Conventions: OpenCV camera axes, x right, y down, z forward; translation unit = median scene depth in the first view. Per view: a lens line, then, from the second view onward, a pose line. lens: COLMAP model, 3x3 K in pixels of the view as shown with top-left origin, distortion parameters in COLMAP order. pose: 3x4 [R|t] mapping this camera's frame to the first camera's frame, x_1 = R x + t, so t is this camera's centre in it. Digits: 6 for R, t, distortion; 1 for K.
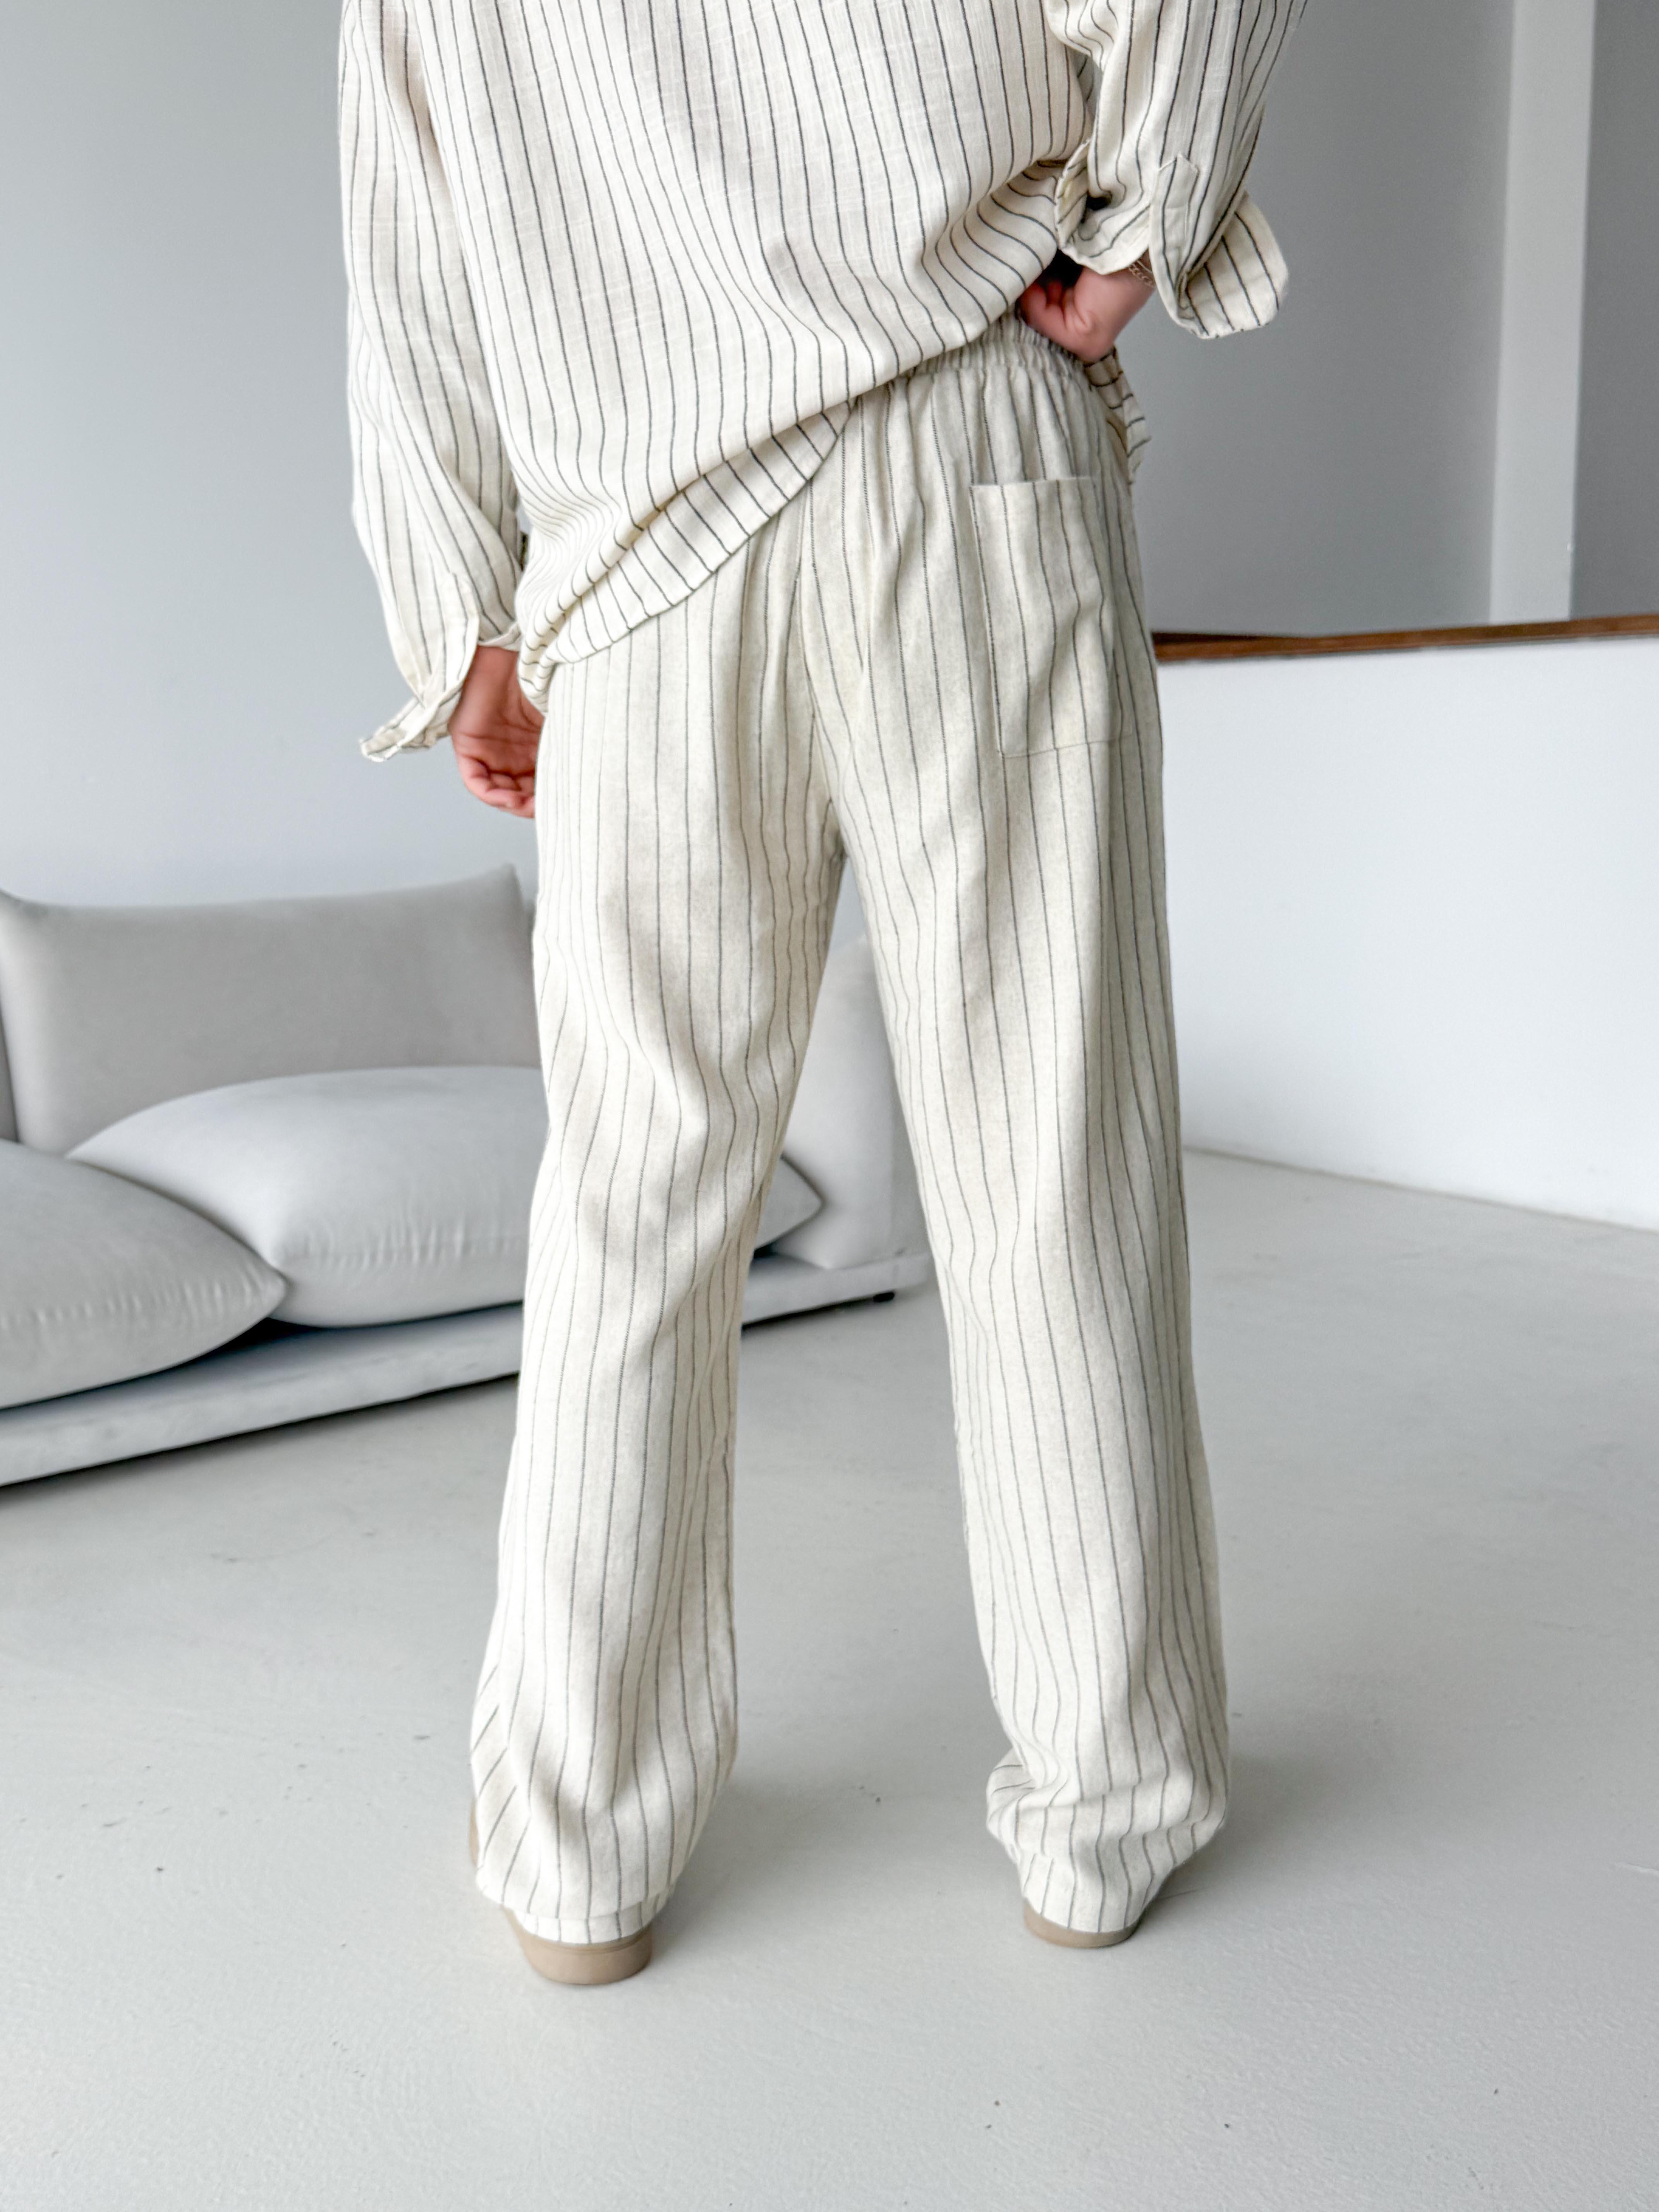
lens RADIAL K [[2303.2, 0, 817.1], [0, 2303.2, 1073.2], [0, 0, 1]] dist [0.208527, -0.422860]
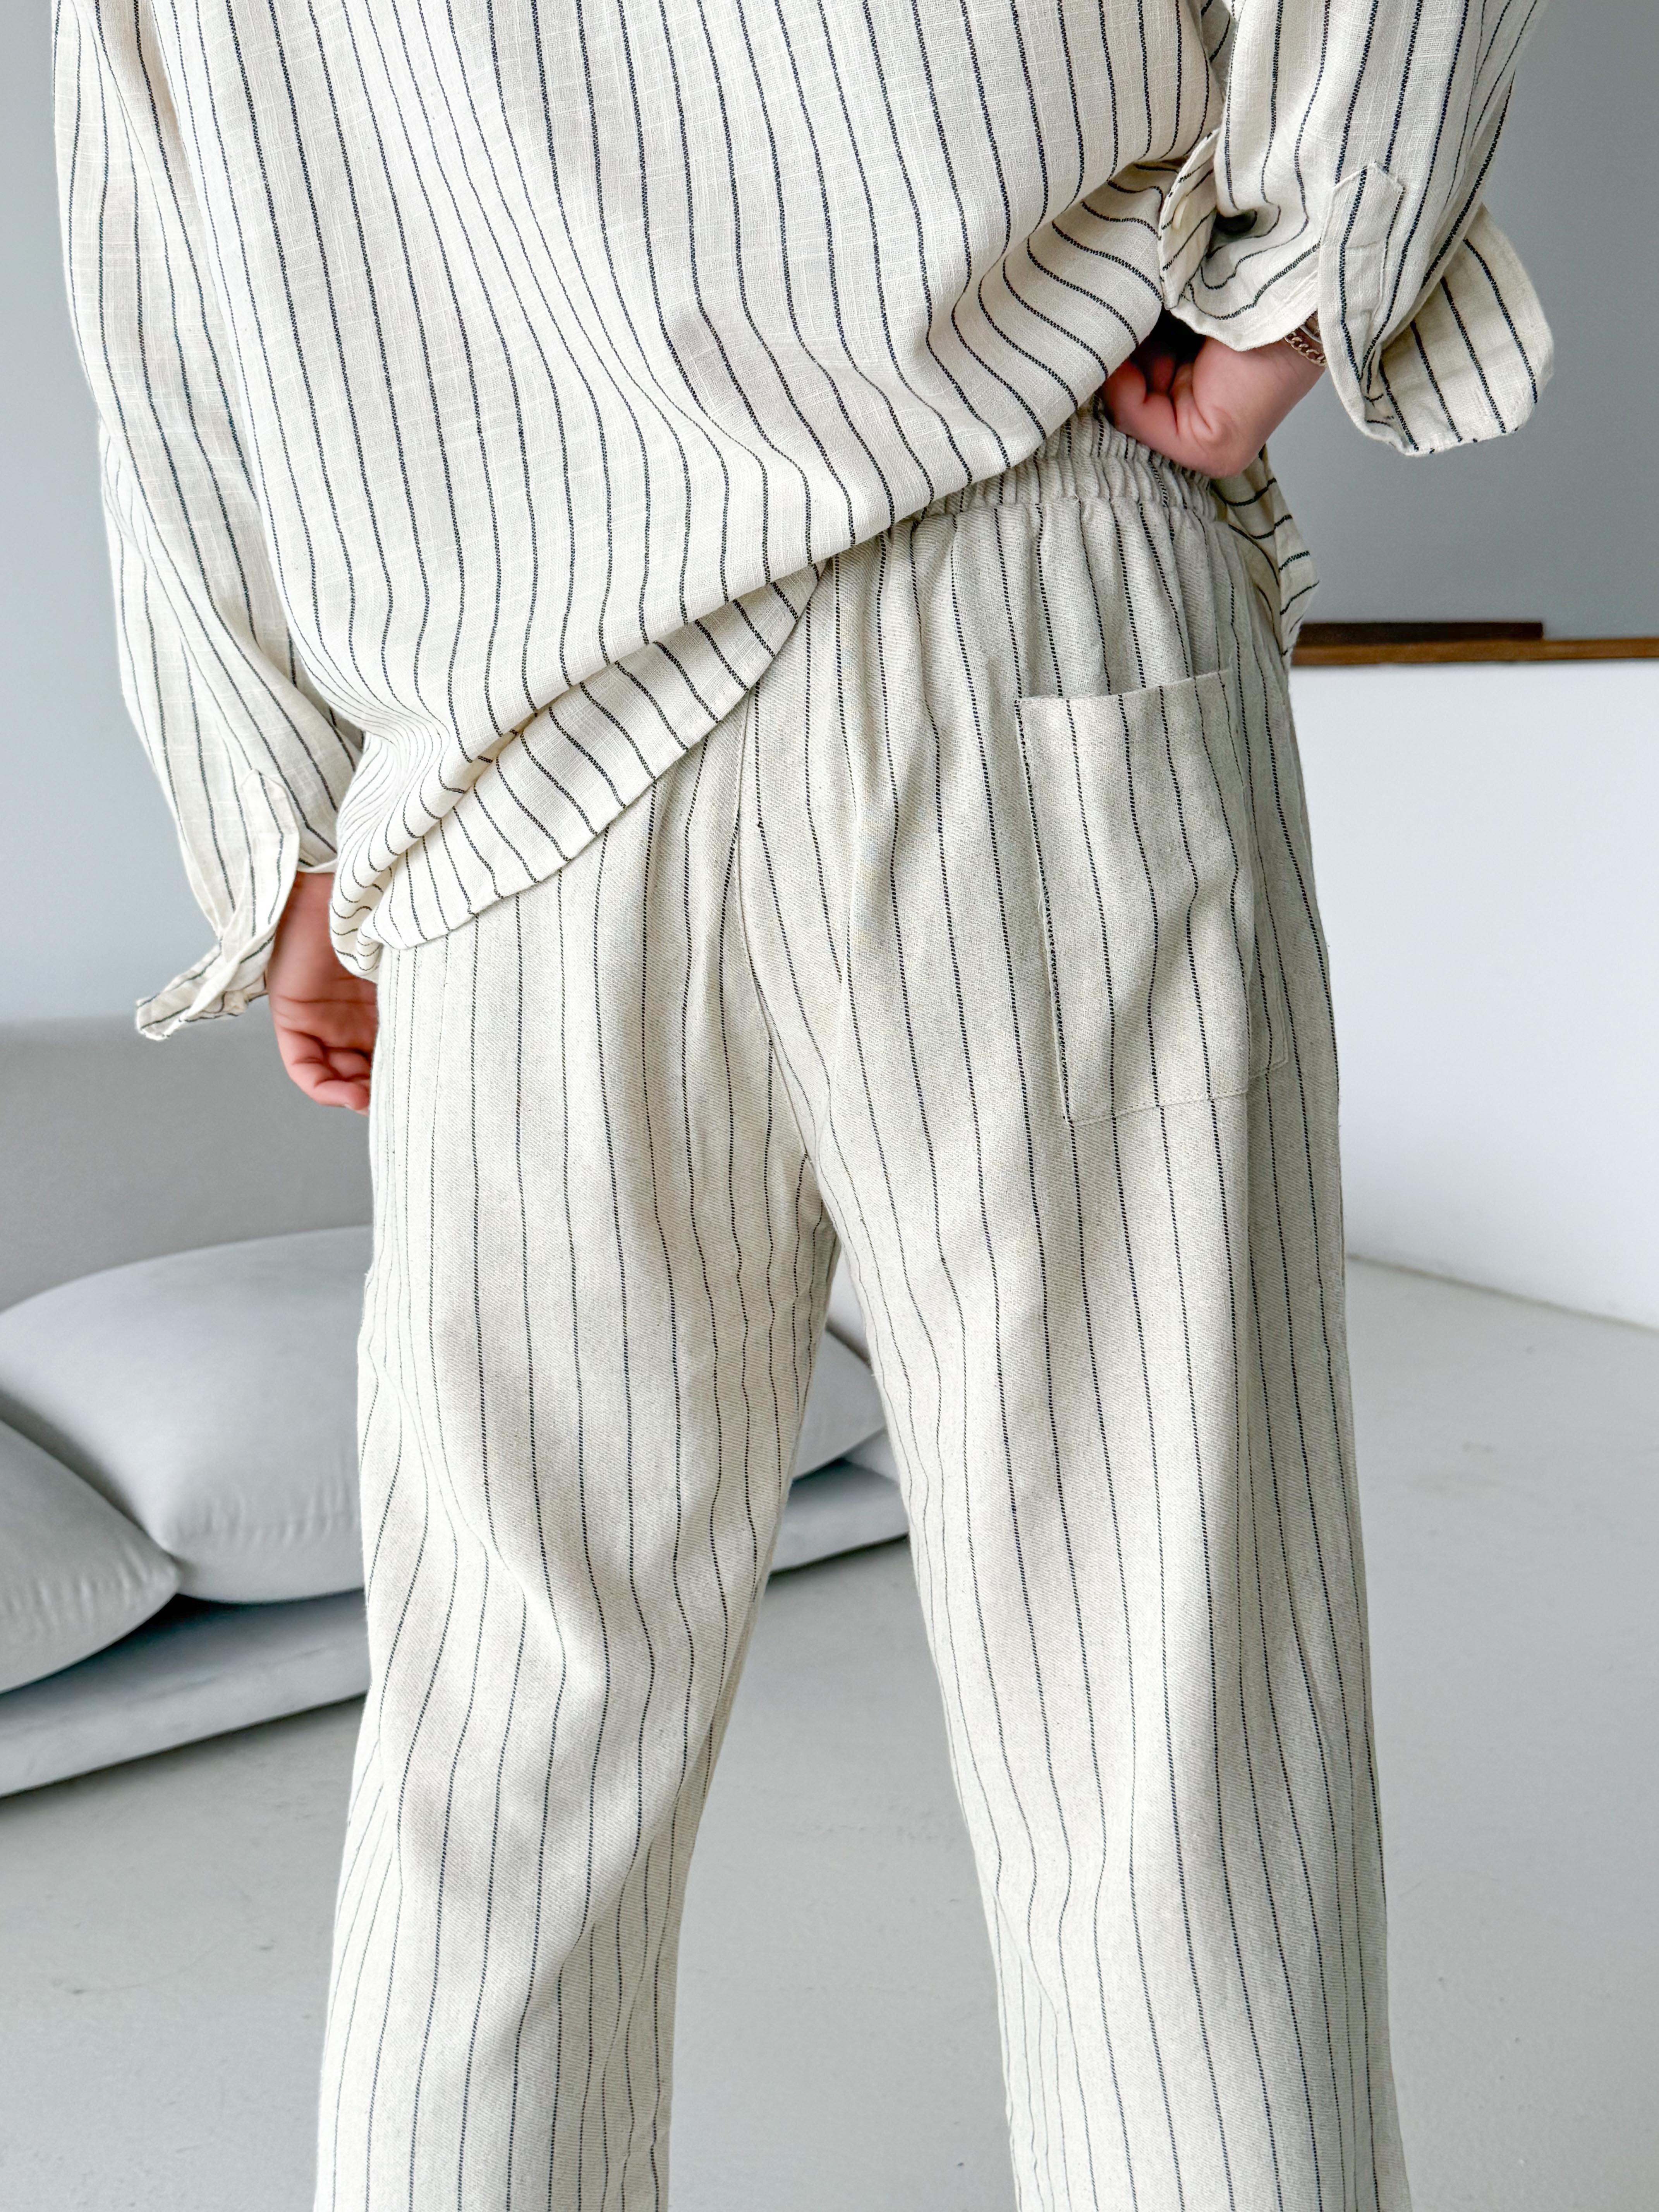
lens RADIAL K [[2585.7, 0, 806.2], [0, 2585.7, 1112.5], [0, 0, 1]] dist [0.243411, -0.537108]
pose [[0.998519, 0.003813, -0.054273, 0.046107], [-0.002971, 0.999874, 0.015578, -0.147274], [0.054326, -0.015393, 0.998405, 0.302715]]
